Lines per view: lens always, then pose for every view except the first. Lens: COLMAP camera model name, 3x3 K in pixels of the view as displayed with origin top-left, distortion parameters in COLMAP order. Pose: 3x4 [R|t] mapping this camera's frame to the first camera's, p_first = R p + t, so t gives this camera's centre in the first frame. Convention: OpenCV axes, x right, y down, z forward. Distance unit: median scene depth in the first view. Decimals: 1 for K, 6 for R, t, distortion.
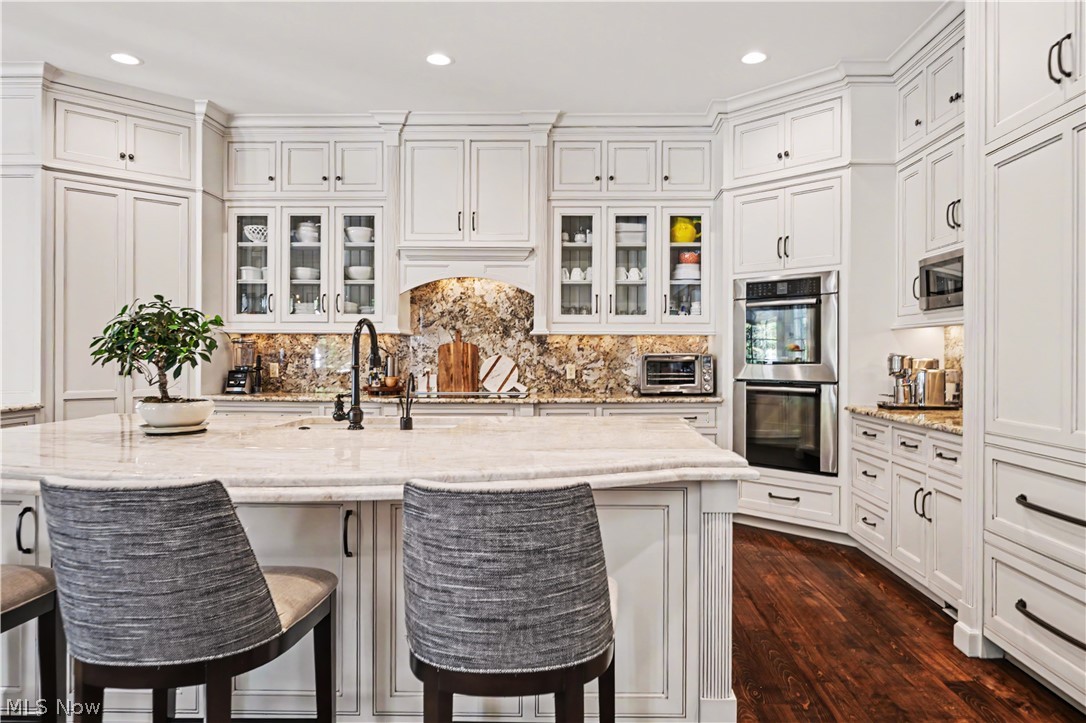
lens RADIAL K [[668.0, 0, 544.7], [0, 668.0, 358.0], [0, 0, 1]] dist [0.003004, -0.000365]
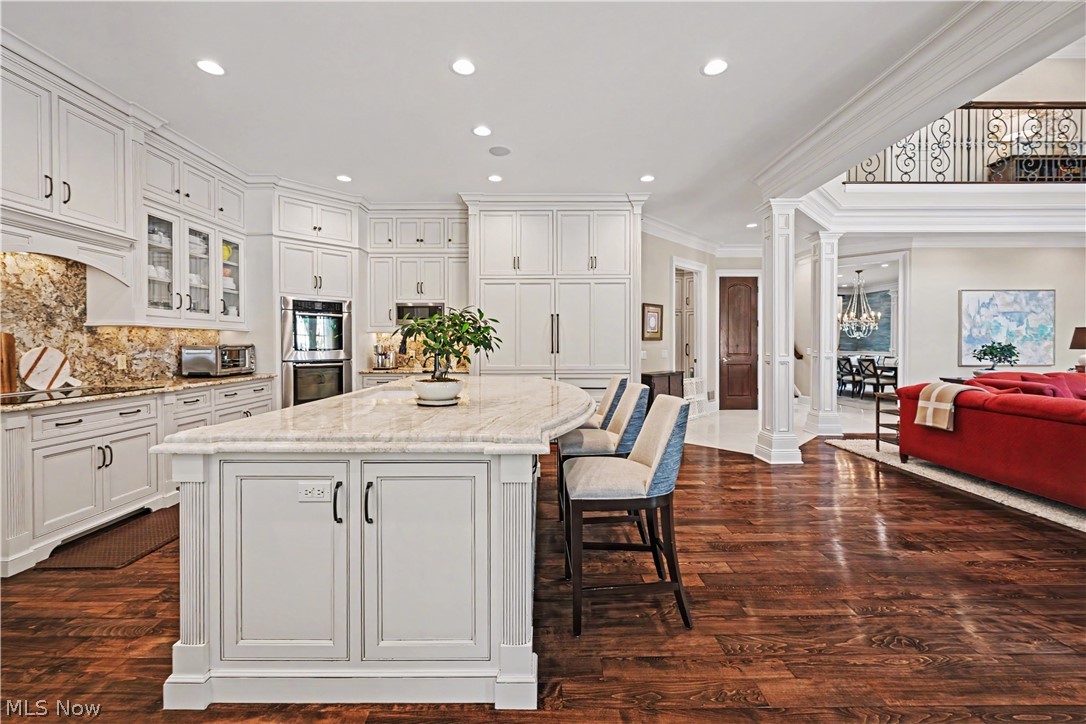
lens RADIAL K [[453.7, 0, 541.2], [0, 453.7, 345.8], [0, 0, 1]] dist [0.000177, -0.000134]
pose [[-0.032314, -0.007097, 0.999453, -0.676461], [0.005702, 0.999957, 0.007285, -0.006068], [-0.999462, 0.005934, -0.032272, 0.381312]]
